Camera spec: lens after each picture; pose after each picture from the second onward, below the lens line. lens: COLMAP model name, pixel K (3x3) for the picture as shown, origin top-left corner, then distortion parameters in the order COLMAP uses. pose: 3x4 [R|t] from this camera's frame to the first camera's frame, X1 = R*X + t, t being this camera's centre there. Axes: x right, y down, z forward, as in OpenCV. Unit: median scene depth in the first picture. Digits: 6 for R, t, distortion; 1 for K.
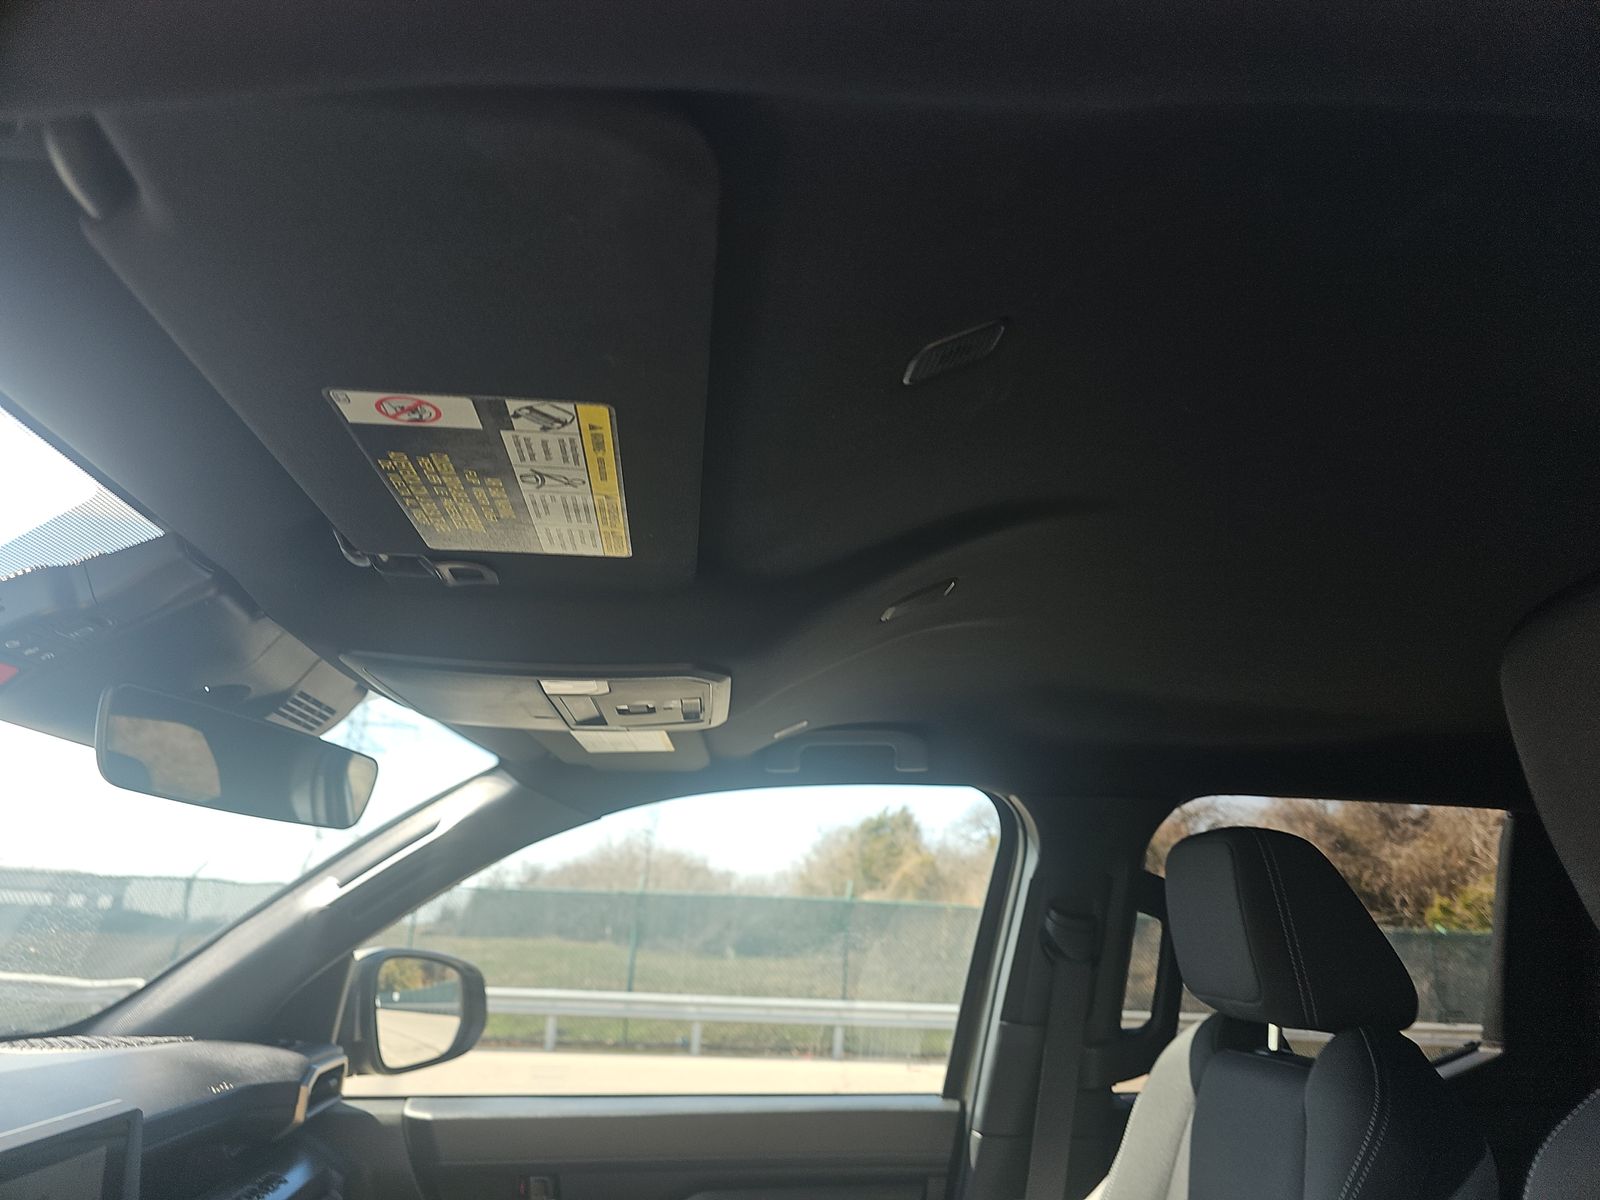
lens RADIAL K [[1048.3, 0, 800.0], [0, 1048.3, 600.0], [0, 0, 1]] dist [0.060571, -0.070304]
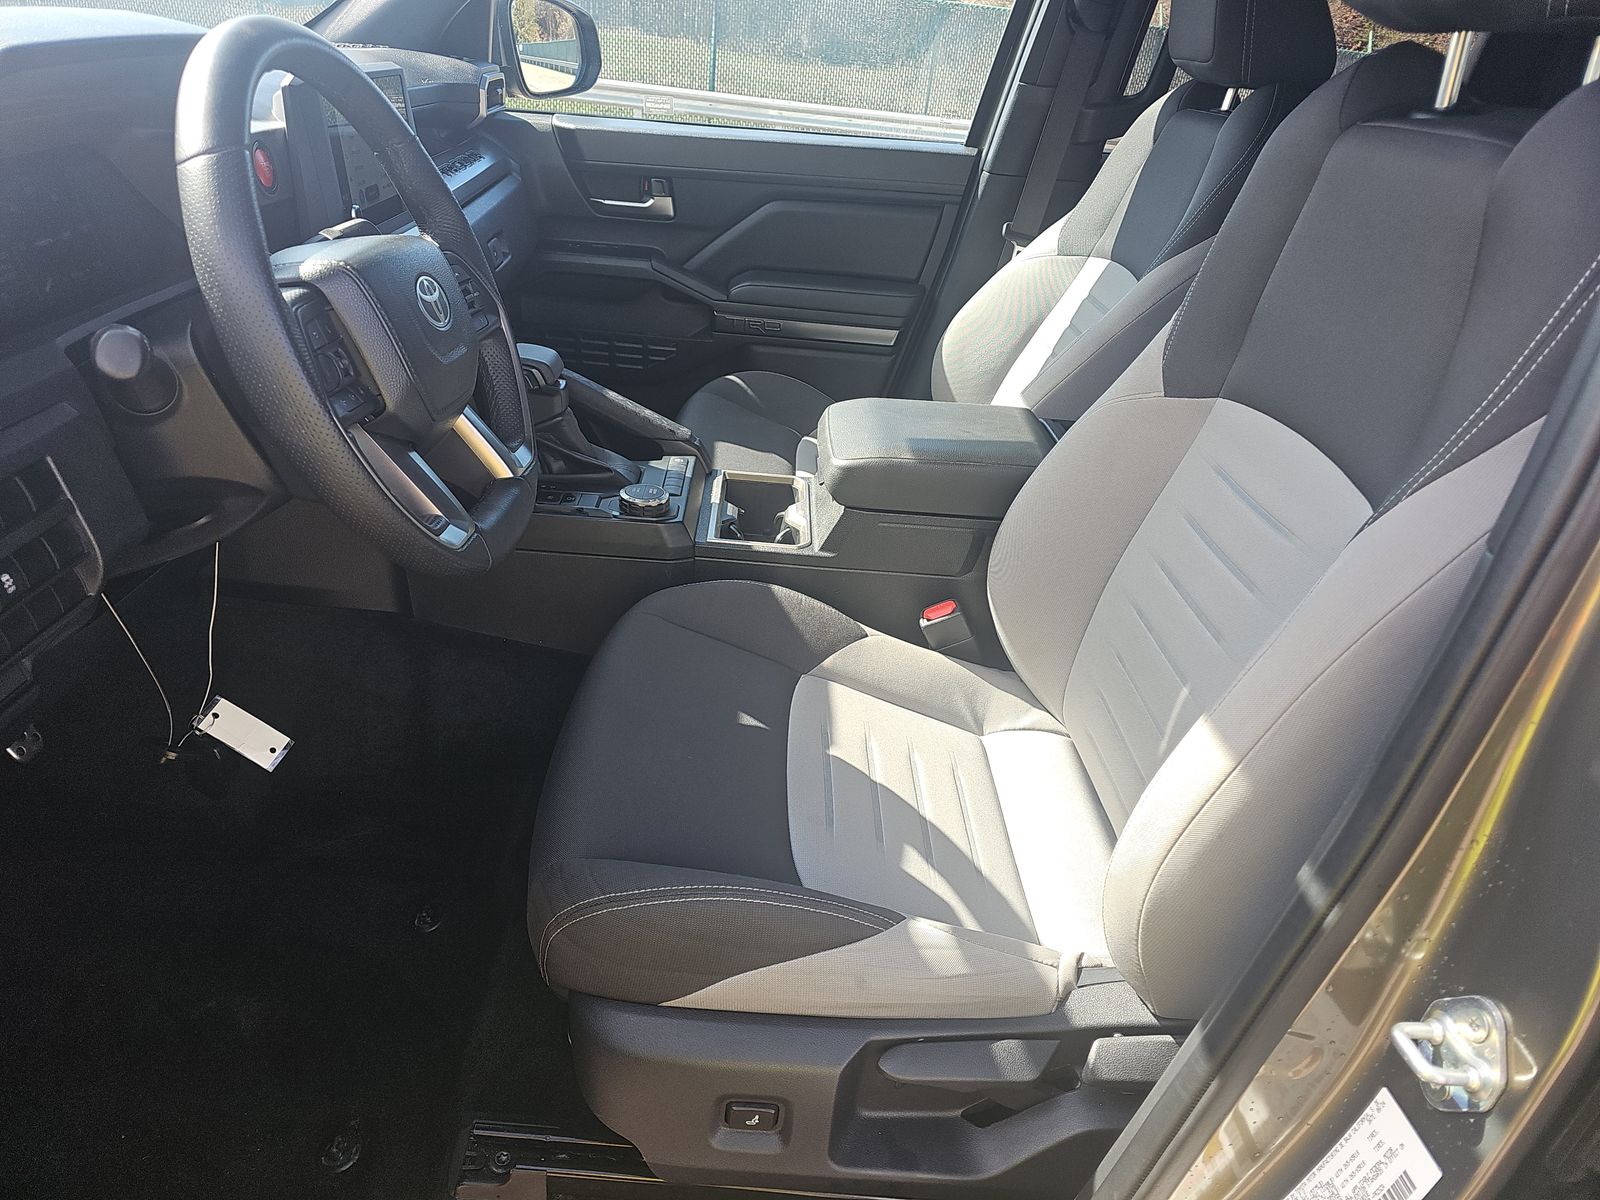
lens RADIAL K [[1048.3, 0, 800.0], [0, 1048.3, 600.0], [0, 0, 1]] dist [0.060571, -0.070304]
pose [[0.995760, 0.081376, -0.042904, 0.037465], [-0.026901, 0.703572, 0.710115, -0.043850], [0.087972, -0.705950, 0.702777, -0.302475]]
